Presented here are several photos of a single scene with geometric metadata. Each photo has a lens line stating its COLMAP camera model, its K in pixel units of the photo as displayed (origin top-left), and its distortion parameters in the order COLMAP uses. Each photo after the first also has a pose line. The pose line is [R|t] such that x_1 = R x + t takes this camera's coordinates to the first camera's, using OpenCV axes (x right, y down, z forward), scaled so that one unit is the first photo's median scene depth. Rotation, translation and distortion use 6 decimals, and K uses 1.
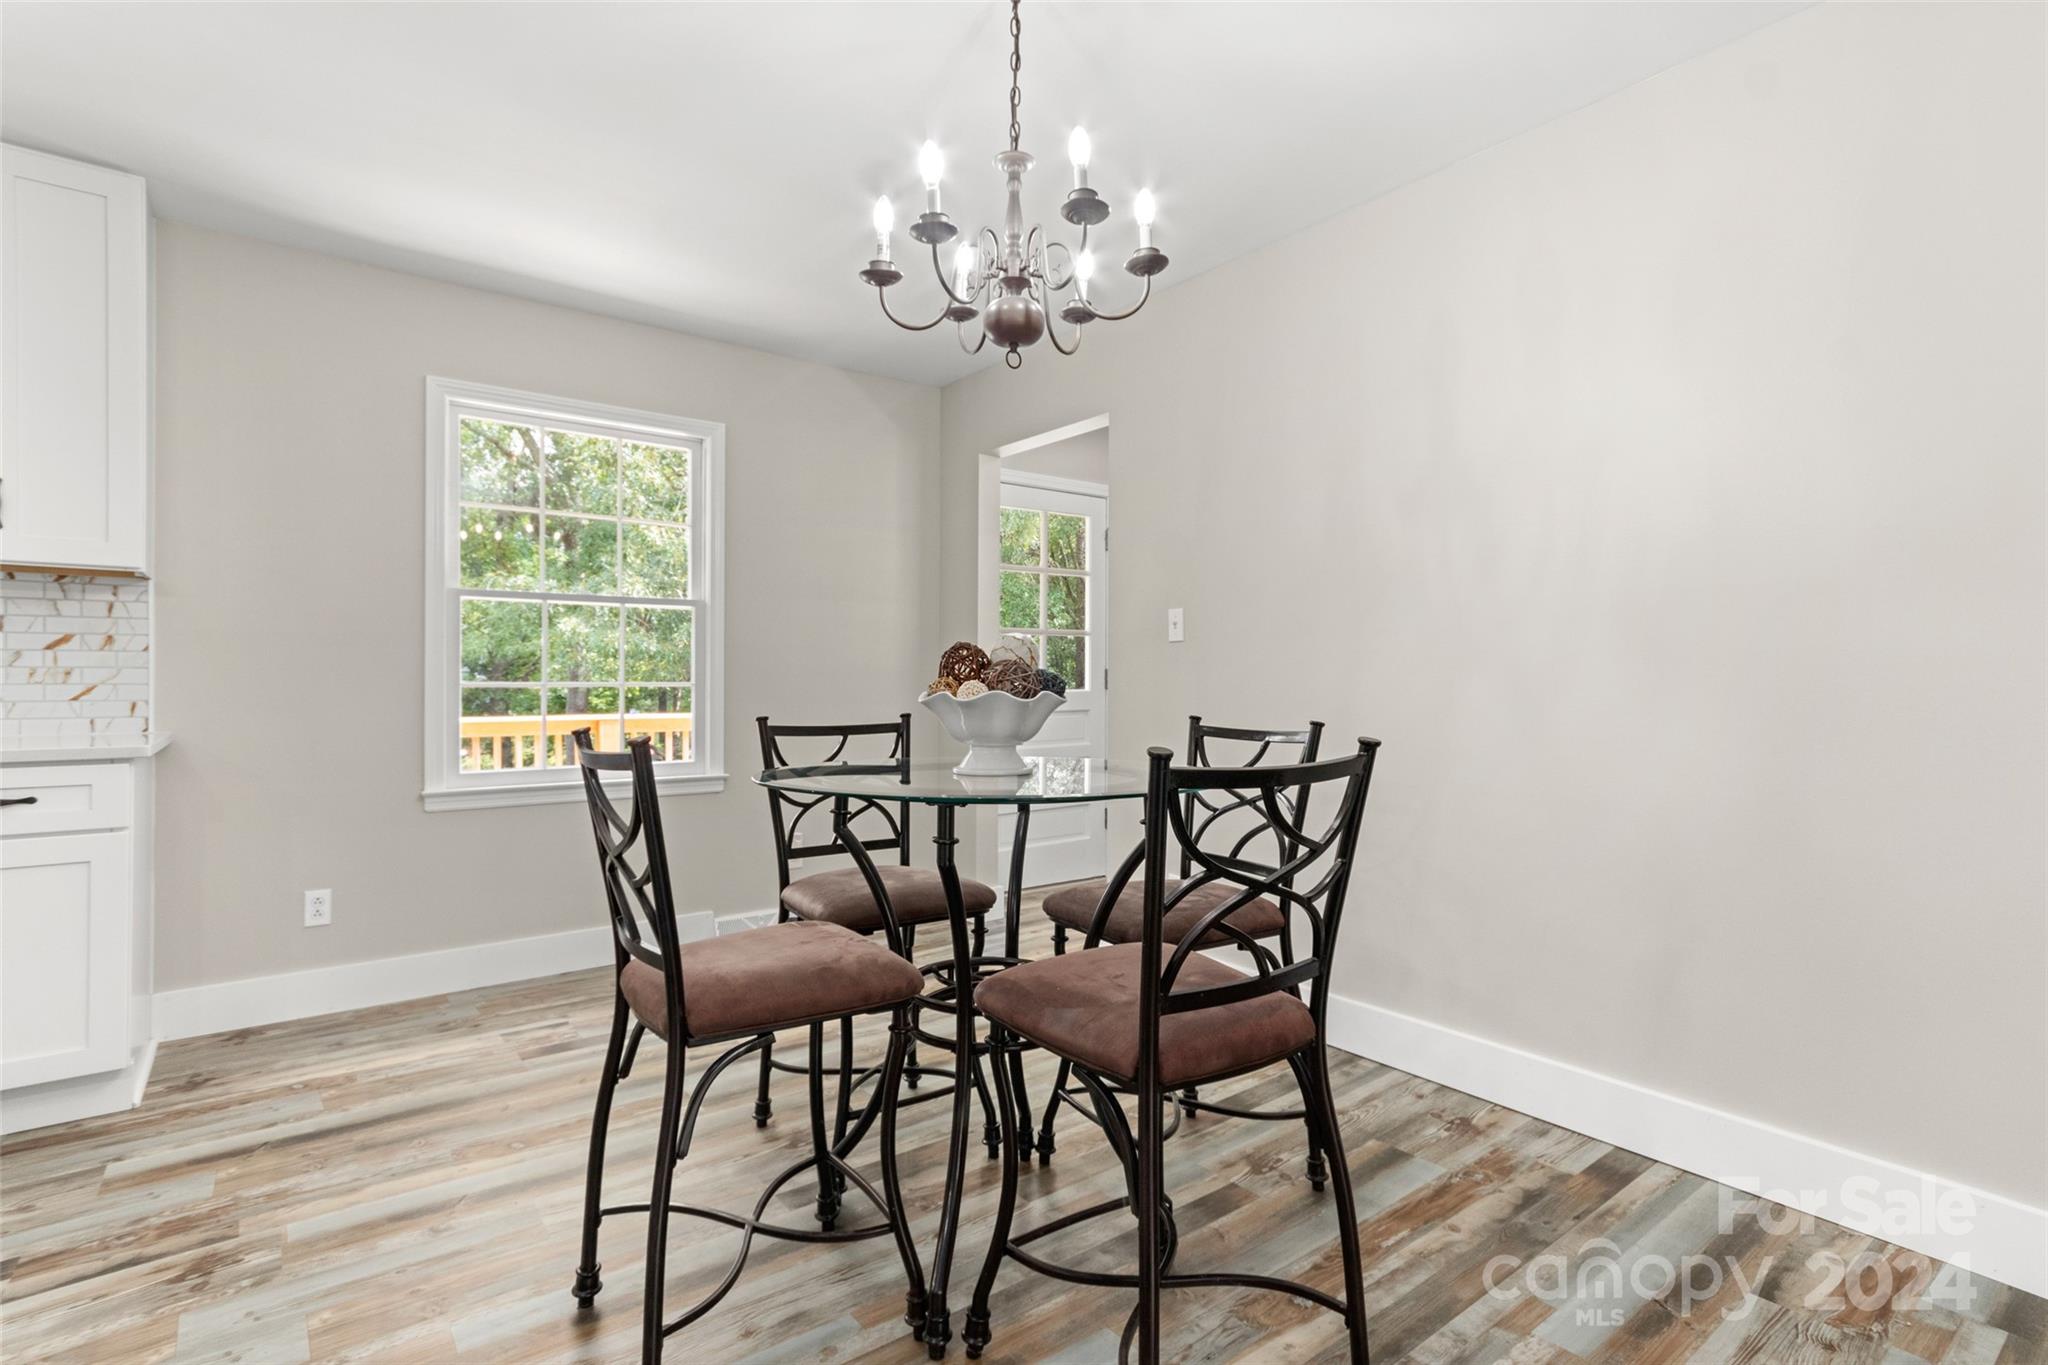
lens RADIAL K [[985.2, 0, 1008.8], [0, 985.2, 673.8], [0, 0, 1]] dist [0.018594, 0.000832]
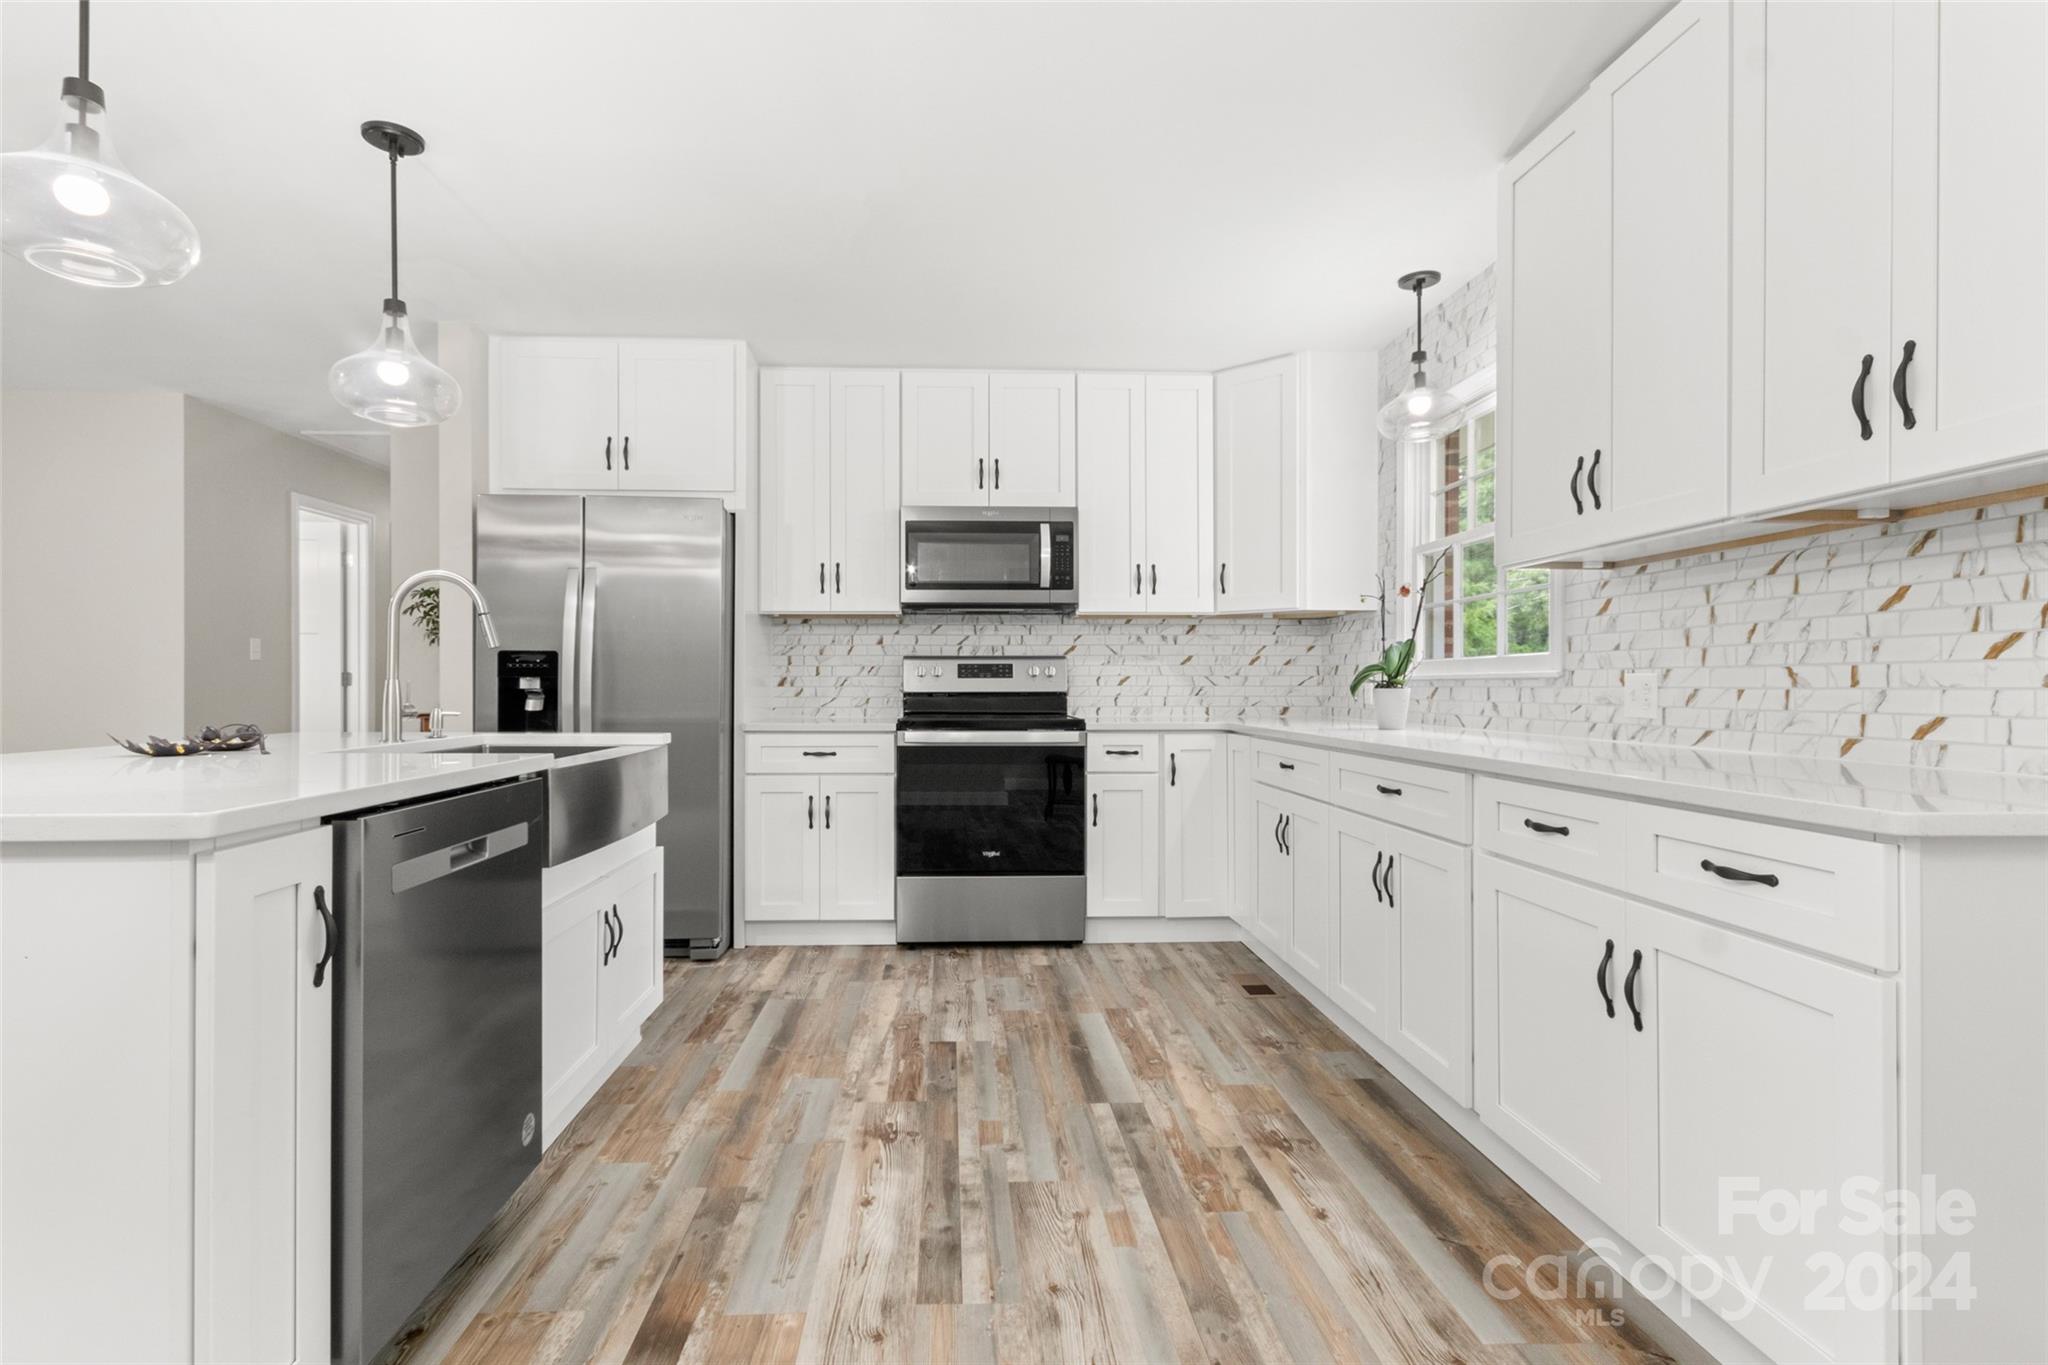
lens RADIAL K [[961.9, 0, 987.8], [0, 961.9, 687.6], [0, 0, 1]] dist [-0.000626, 0.000940]
pose [[-0.568895, -0.003359, -0.822403, -0.221438], [-0.000242, 0.999992, -0.003917, 0.013068], [0.822410, -0.002030, -0.568892, 0.863100]]
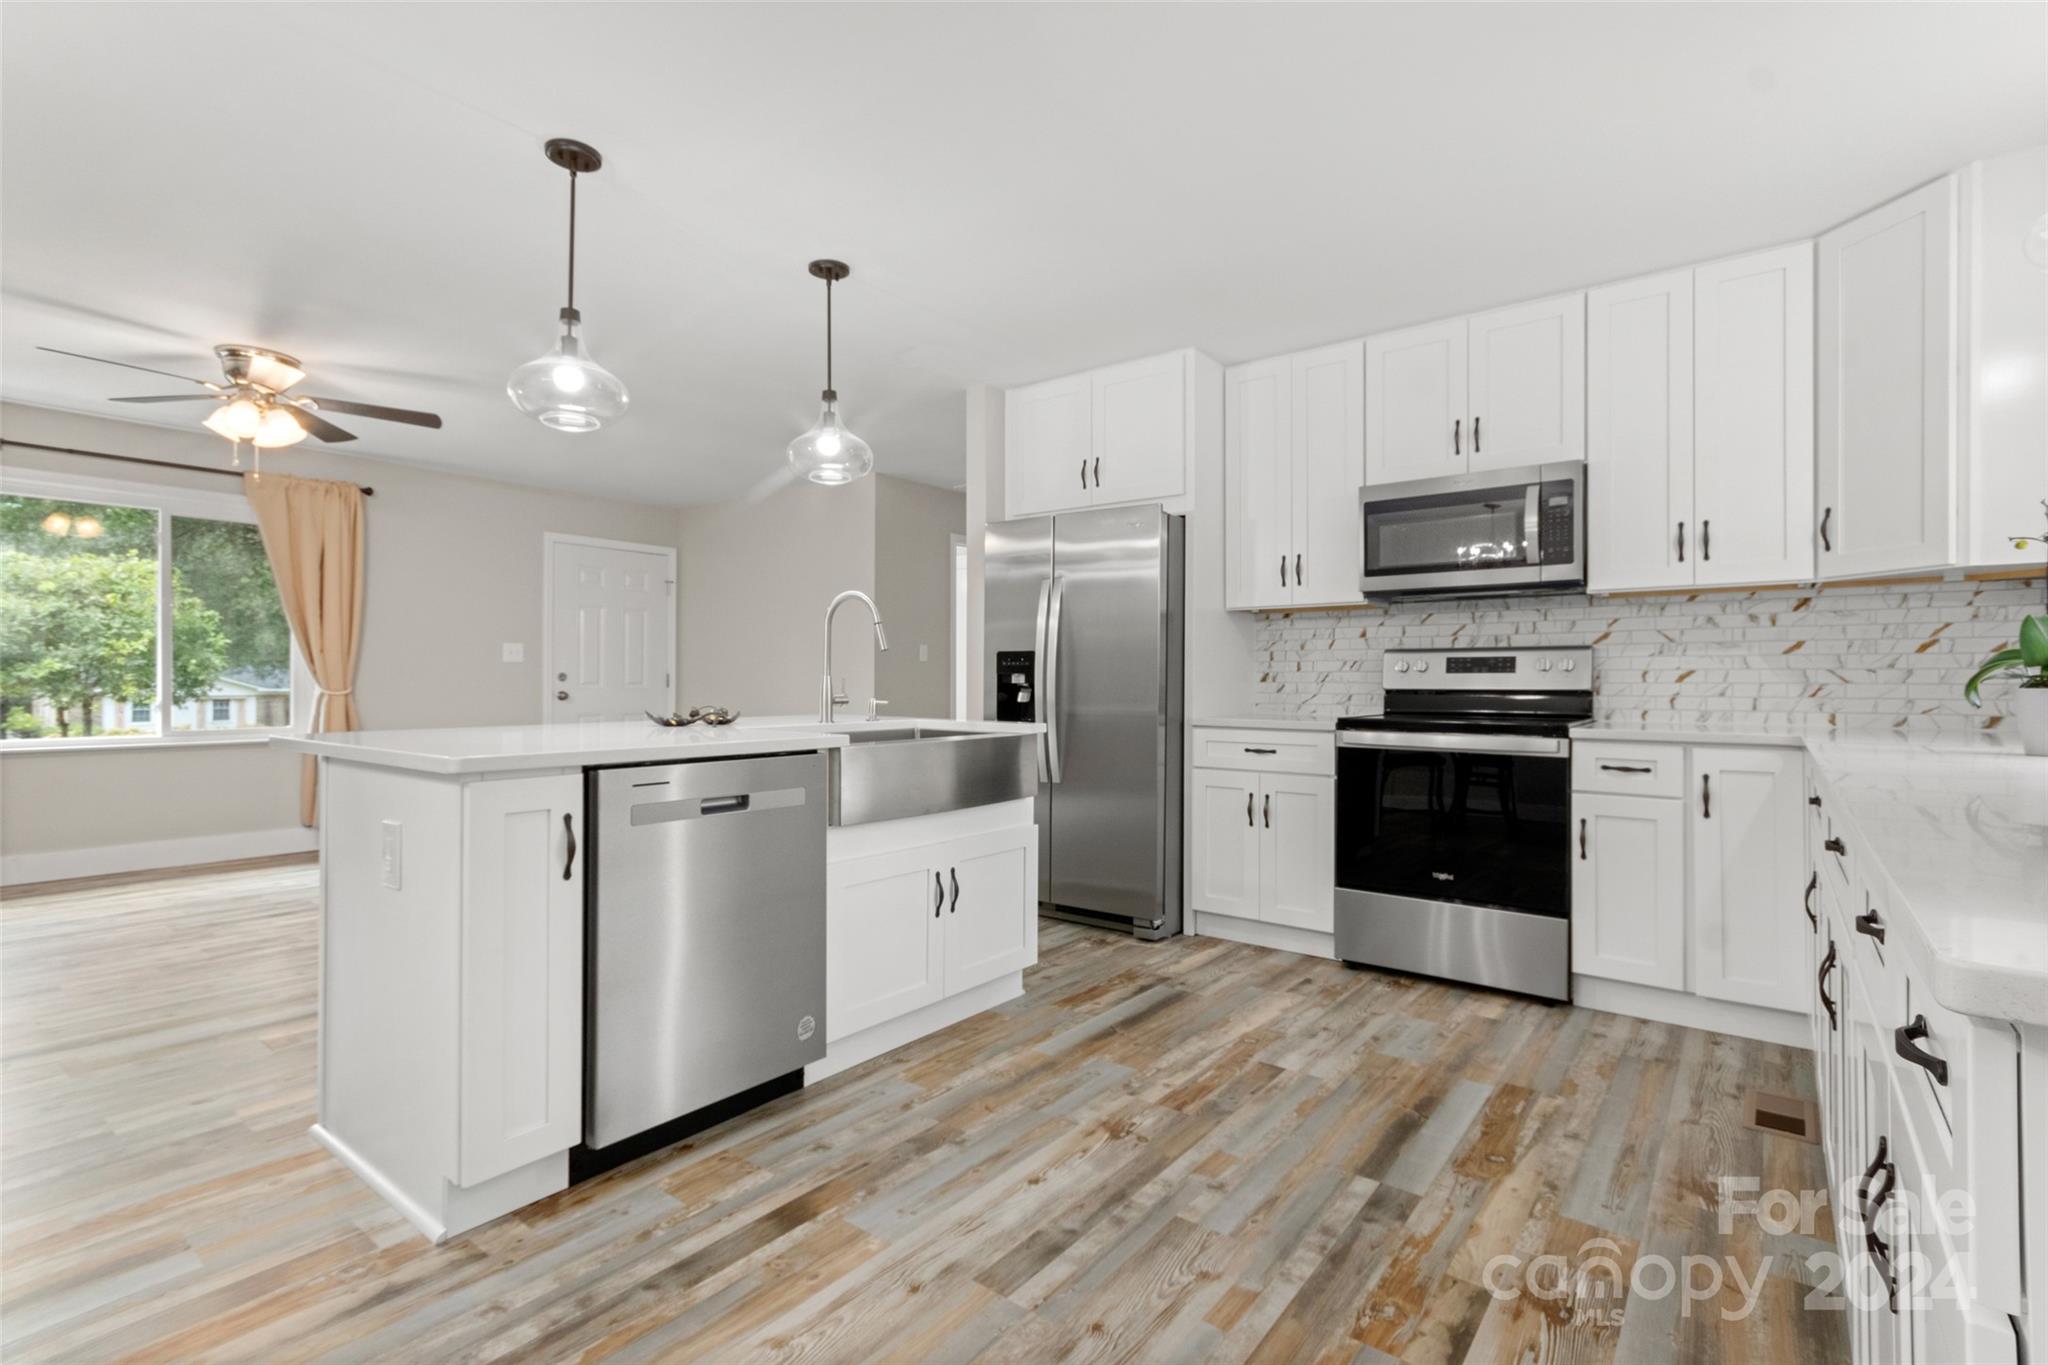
lens RADIAL K [[944.9, 0, 1029.0], [0, 944.9, 677.5], [0, 0, 1]] dist [0.003231, 0.001163]
pose [[-0.965355, -0.008525, -0.260800, -0.587822], [-0.006766, 0.999948, -0.007641, 0.011752], [0.260851, -0.005612, -0.965363, 1.100481]]
